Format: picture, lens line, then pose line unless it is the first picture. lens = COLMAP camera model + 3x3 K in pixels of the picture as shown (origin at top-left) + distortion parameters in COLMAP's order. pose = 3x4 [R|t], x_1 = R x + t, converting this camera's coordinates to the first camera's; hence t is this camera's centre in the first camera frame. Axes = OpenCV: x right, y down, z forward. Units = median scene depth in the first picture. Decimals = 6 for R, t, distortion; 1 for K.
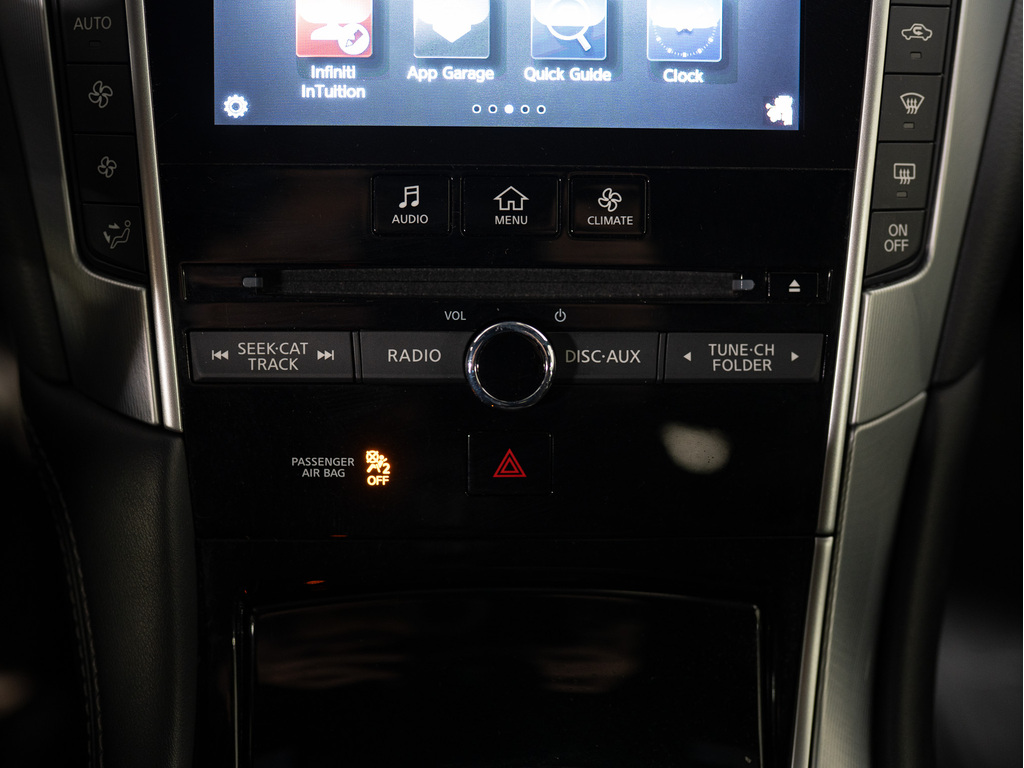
lens RADIAL K [[1072.7, 0, 504.8], [0, 1072.7, 385.6], [0, 0, 1]] dist [-0.072761, 0.000000]
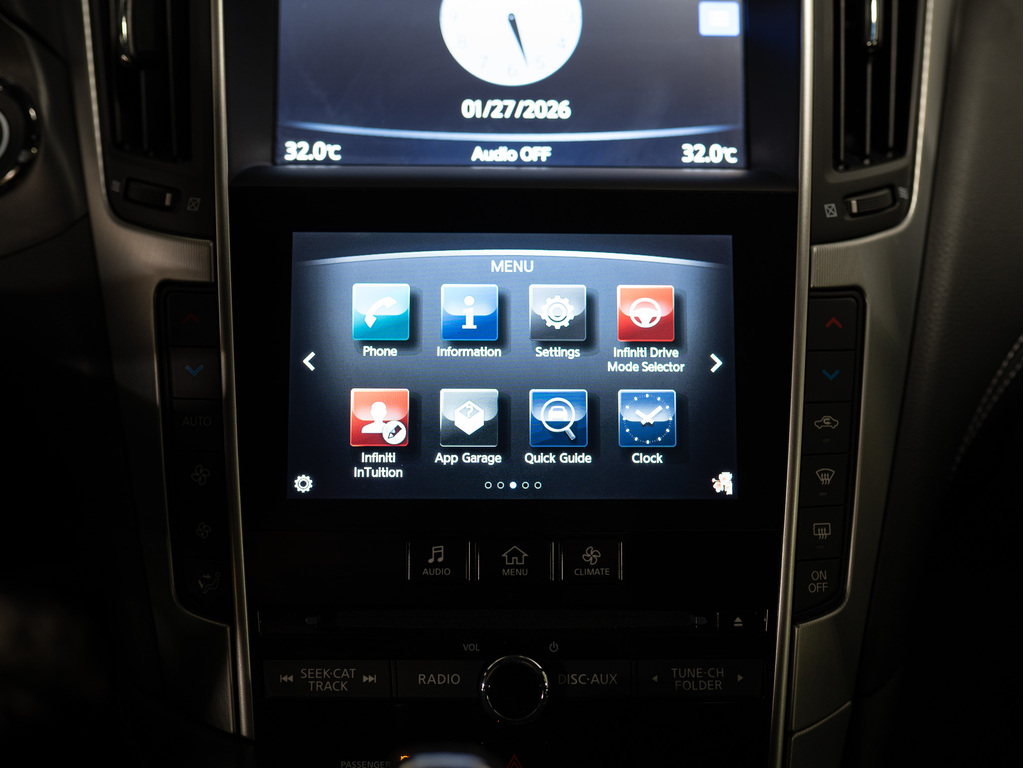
lens RADIAL K [[1072.7, 0, 521.0], [0, 1072.7, 385.4], [0, 0, 1]] dist [-0.072761, 0.000000]
pose [[0.999906, -0.005588, -0.012531, 0.030532], [0.003245, 0.983704, -0.179768, -0.143720], [0.013331, 0.179711, 0.983629, -0.305607]]
